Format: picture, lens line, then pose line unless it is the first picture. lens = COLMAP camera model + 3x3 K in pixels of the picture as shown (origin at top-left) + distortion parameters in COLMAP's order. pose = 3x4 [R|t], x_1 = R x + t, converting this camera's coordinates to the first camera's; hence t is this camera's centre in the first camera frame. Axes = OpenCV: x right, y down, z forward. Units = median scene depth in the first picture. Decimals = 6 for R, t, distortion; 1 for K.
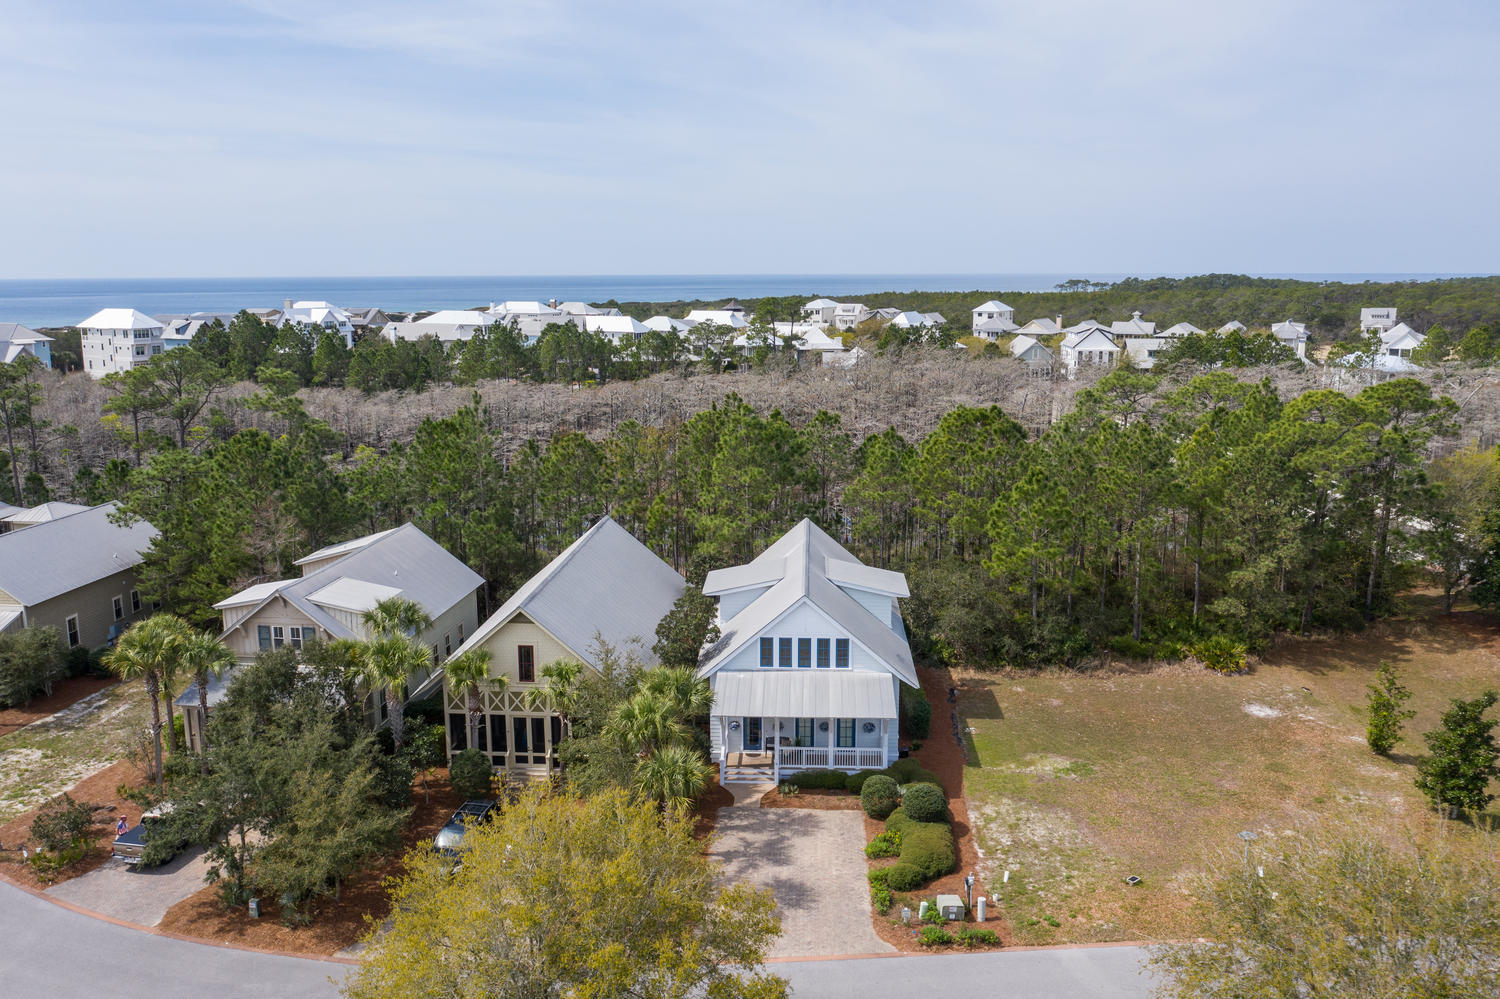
lens RADIAL K [[1178.2, 0, 752.7], [0, 1178.2, 500.2], [0, 0, 1]] dist [-0.028422, -0.004542]
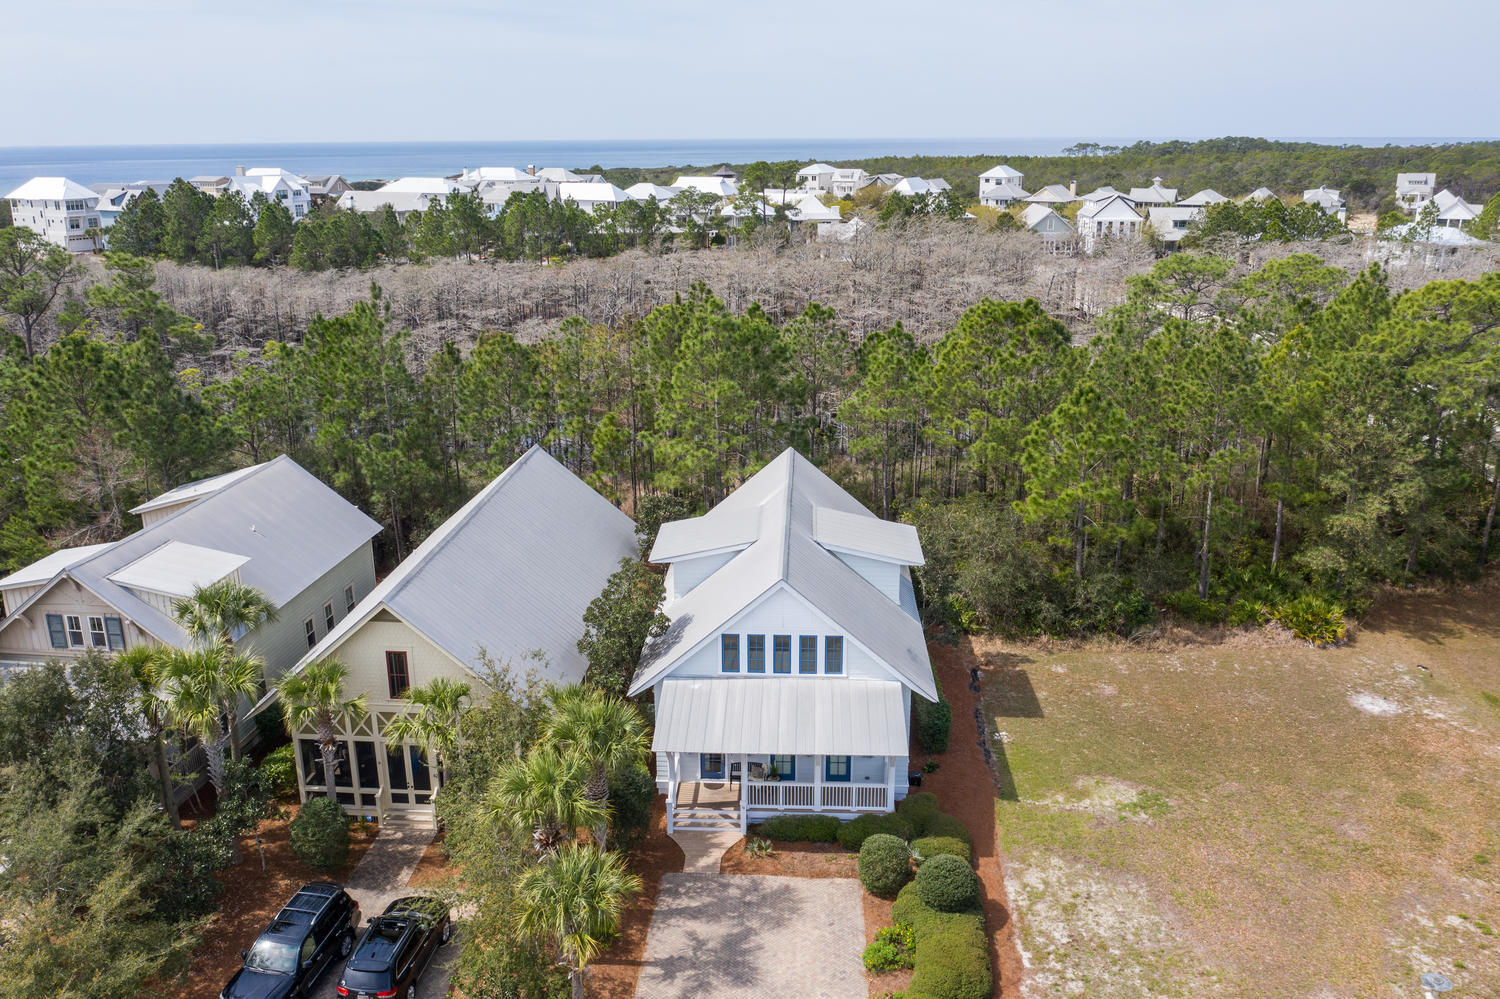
lens RADIAL K [[1178.0, 0, 752.6], [0, 1178.0, 494.4], [0, 0, 1]] dist [-0.030106, 0.005181]
pose [[0.999994, -0.002683, 0.002041, 0.023997], [0.002456, 0.994538, 0.104345, -0.044936], [-0.002310, -0.104339, 0.994539, 0.277009]]
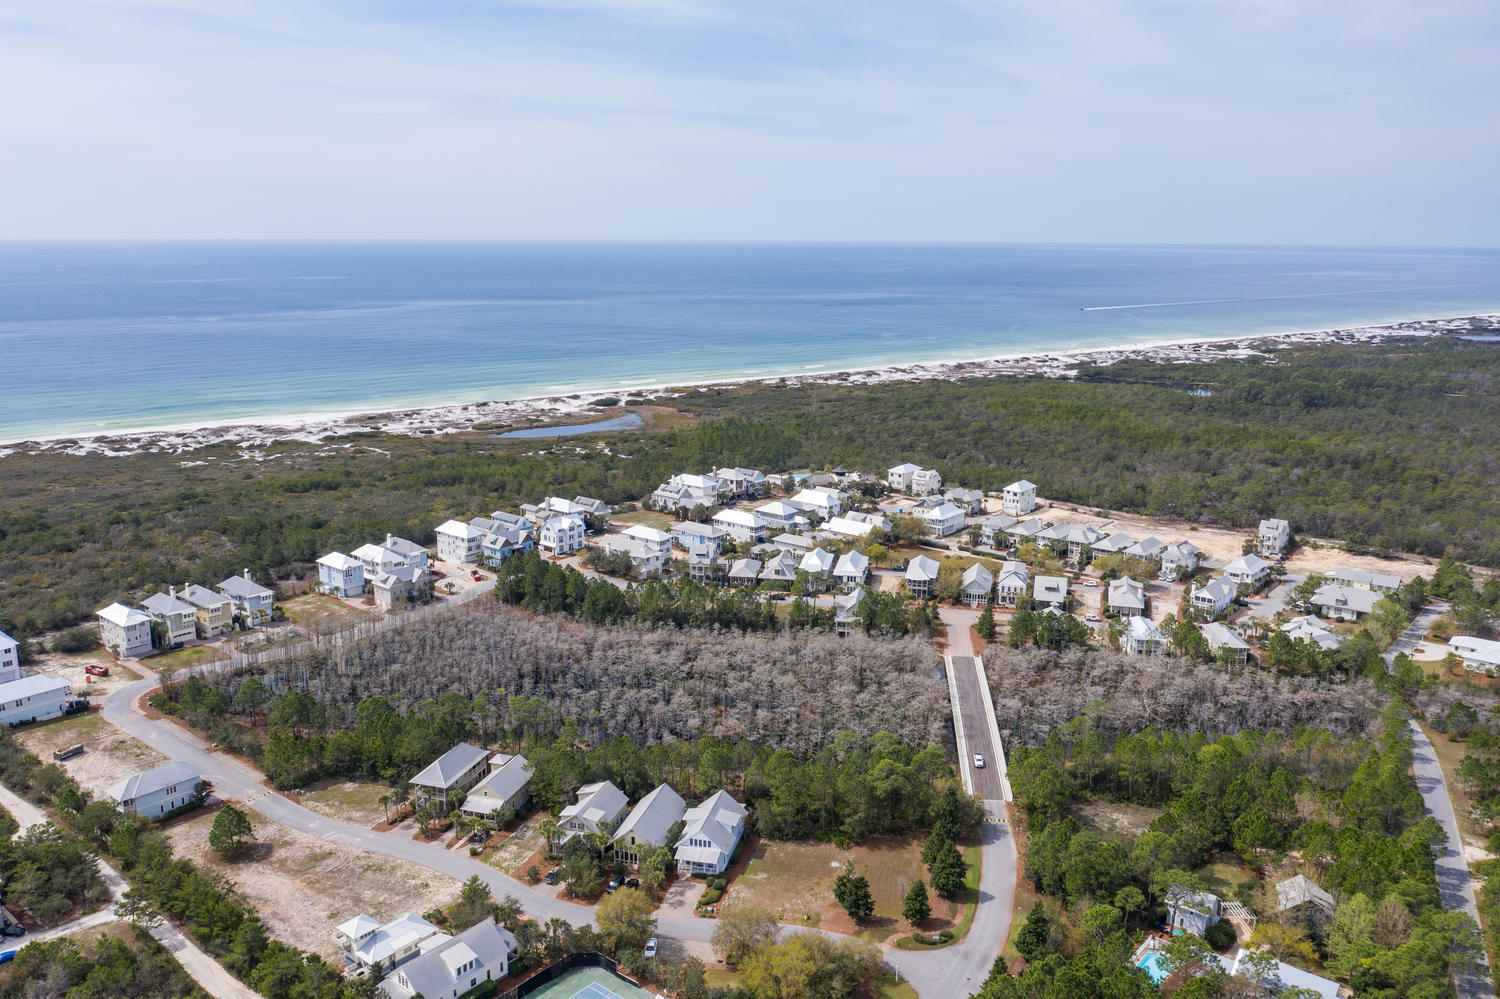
lens RADIAL K [[1178.0, 0, 752.6], [0, 1178.0, 494.4], [0, 0, 1]] dist [-0.030106, 0.005181]
pose [[0.984244, 0.046445, -0.170609, 0.840309], [-0.041947, 0.998673, 0.029879, -1.176657], [0.171770, -0.022252, 0.984886, -2.873628]]
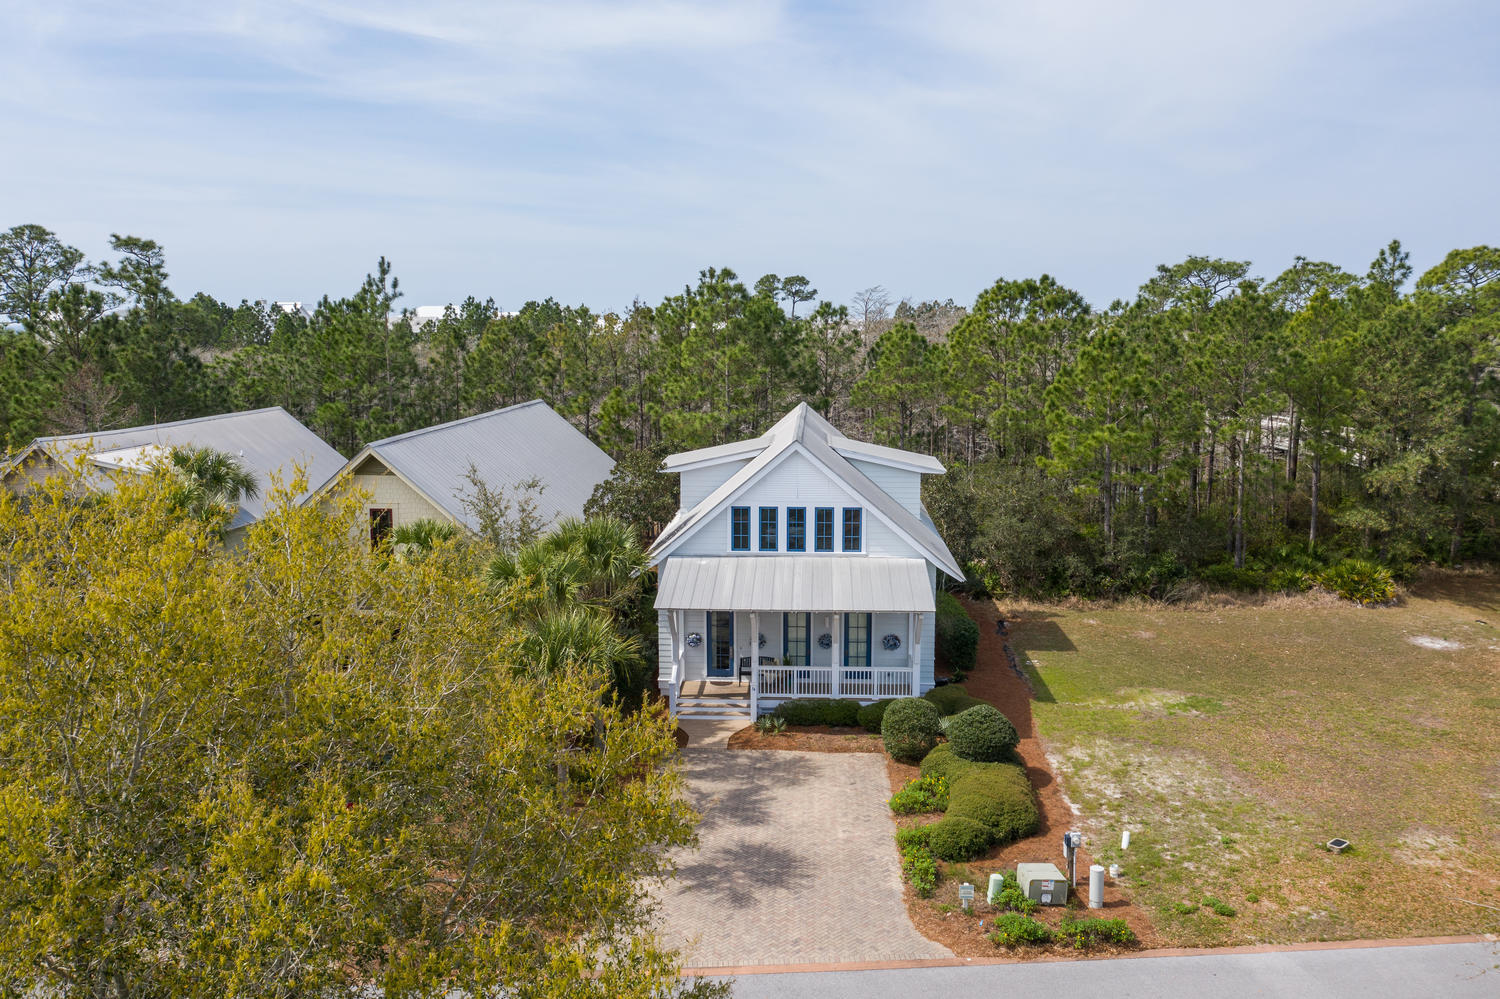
lens RADIAL K [[1178.5, 0, 750.5], [0, 1178.5, 500.4], [0, 0, 1]] dist [-0.031075, 0.006518]
pose [[0.999978, 0.002118, -0.006226, 0.021435], [-0.002368, 0.999181, -0.040402, 0.137966], [0.006135, 0.040416, 0.999164, 0.313890]]
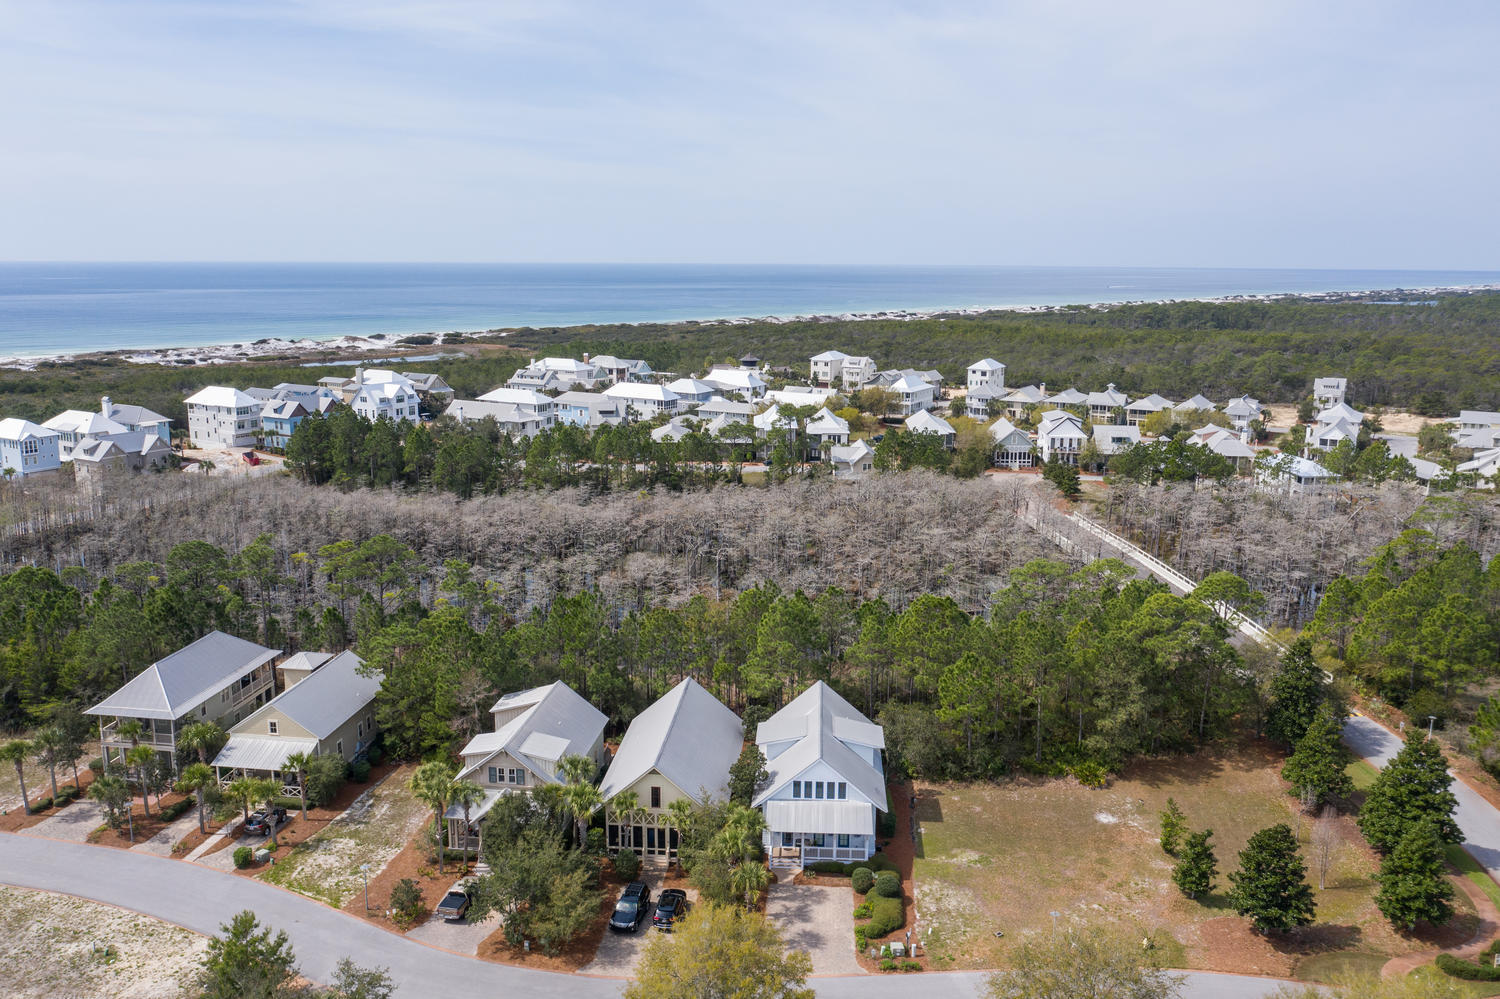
lens RADIAL K [[1178.2, 0, 752.7], [0, 1178.2, 500.2], [0, 0, 1]] dist [-0.028422, -0.004542]
pose [[0.999926, 0.011197, -0.004668, -0.047306], [-0.011152, 0.999892, 0.009585, -0.293619], [0.004775, -0.009532, 0.999943, -0.661139]]
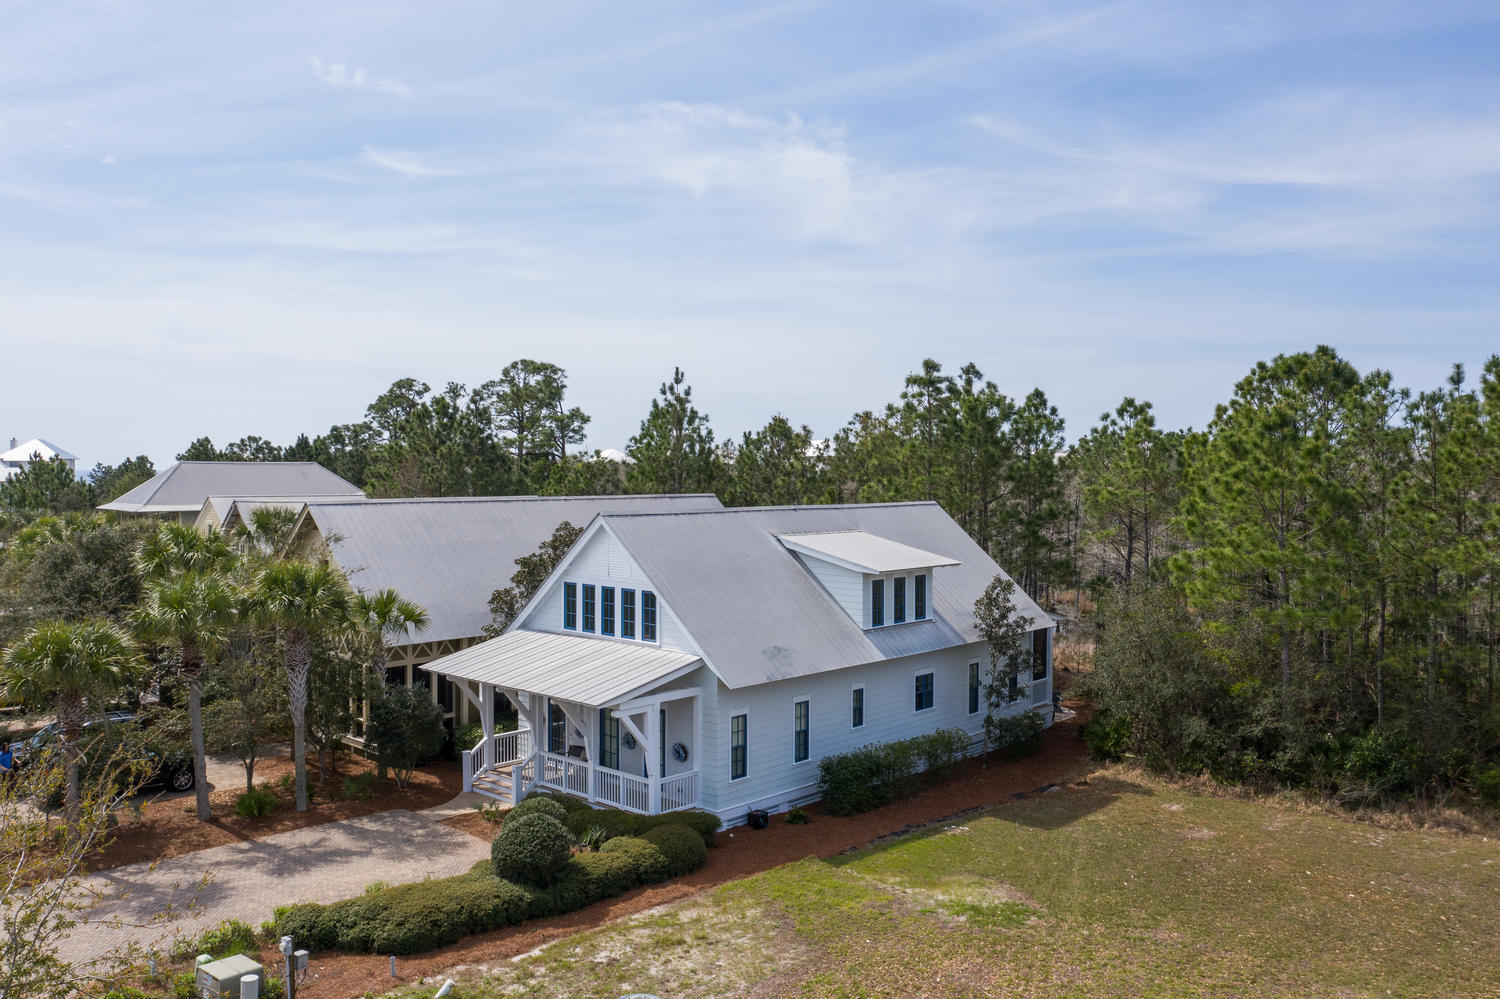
lens RADIAL K [[1180.6, 0, 750.1], [0, 1180.6, 497.6], [0, 0, 1]] dist [-0.034333, 0.007293]
pose [[0.766299, 0.019464, -0.642189, 0.494729], [-0.126129, 0.984648, -0.120661, 0.133997], [0.629982, 0.173461, 0.756990, 0.552273]]
